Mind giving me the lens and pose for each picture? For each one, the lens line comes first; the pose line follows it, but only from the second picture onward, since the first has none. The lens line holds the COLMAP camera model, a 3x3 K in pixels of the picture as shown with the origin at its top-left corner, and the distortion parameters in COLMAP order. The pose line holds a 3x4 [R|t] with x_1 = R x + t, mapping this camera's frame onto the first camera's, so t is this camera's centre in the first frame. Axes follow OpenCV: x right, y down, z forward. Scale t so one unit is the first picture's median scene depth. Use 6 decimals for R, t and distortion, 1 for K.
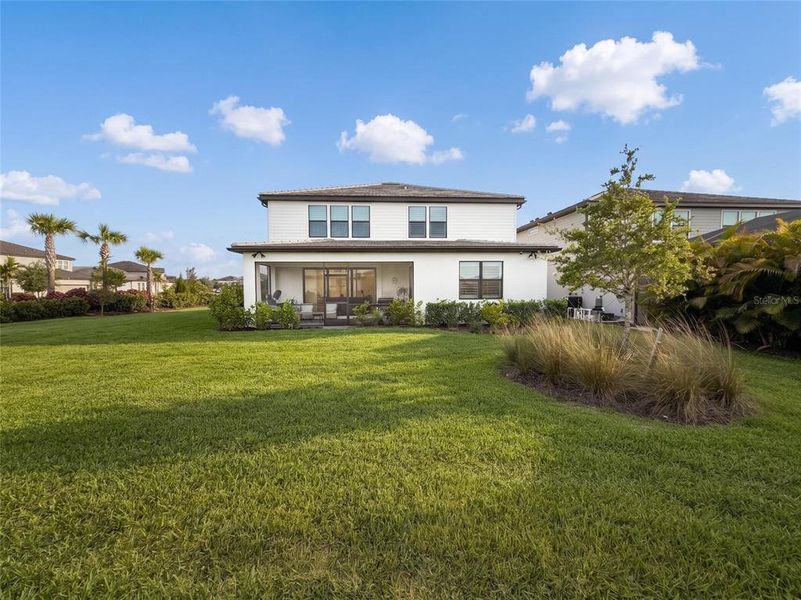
lens RADIAL K [[318.9, 0, 400.5], [0, 318.9, 300.0], [0, 0, 1]] dist [-0.000290, -0.000062]
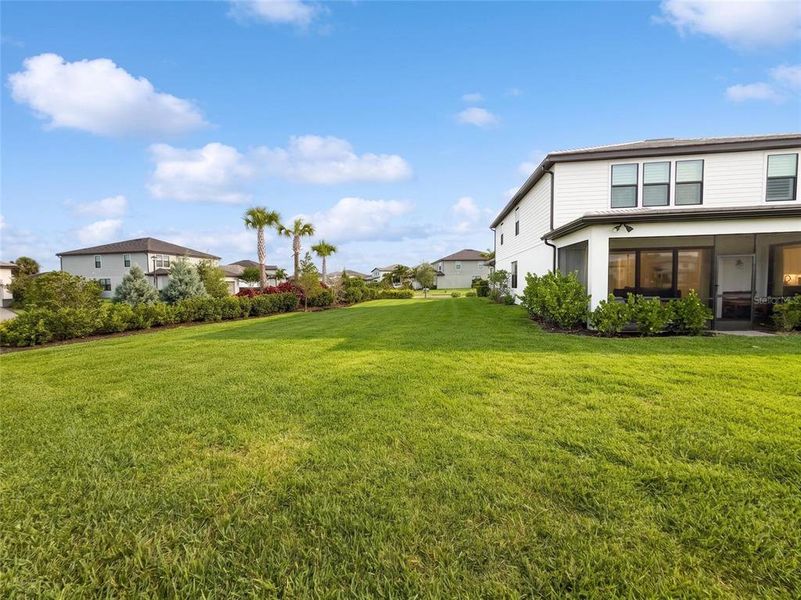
lens RADIAL K [[318.9, 0, 400.5], [0, 318.9, 300.0], [0, 0, 1]] dist [-0.000290, -0.000062]
pose [[0.973390, 0.006966, -0.229048, -0.575075], [-0.003881, 0.999896, 0.013918, 0.007358], [0.229121, -0.012659, 0.973316, 0.158817]]
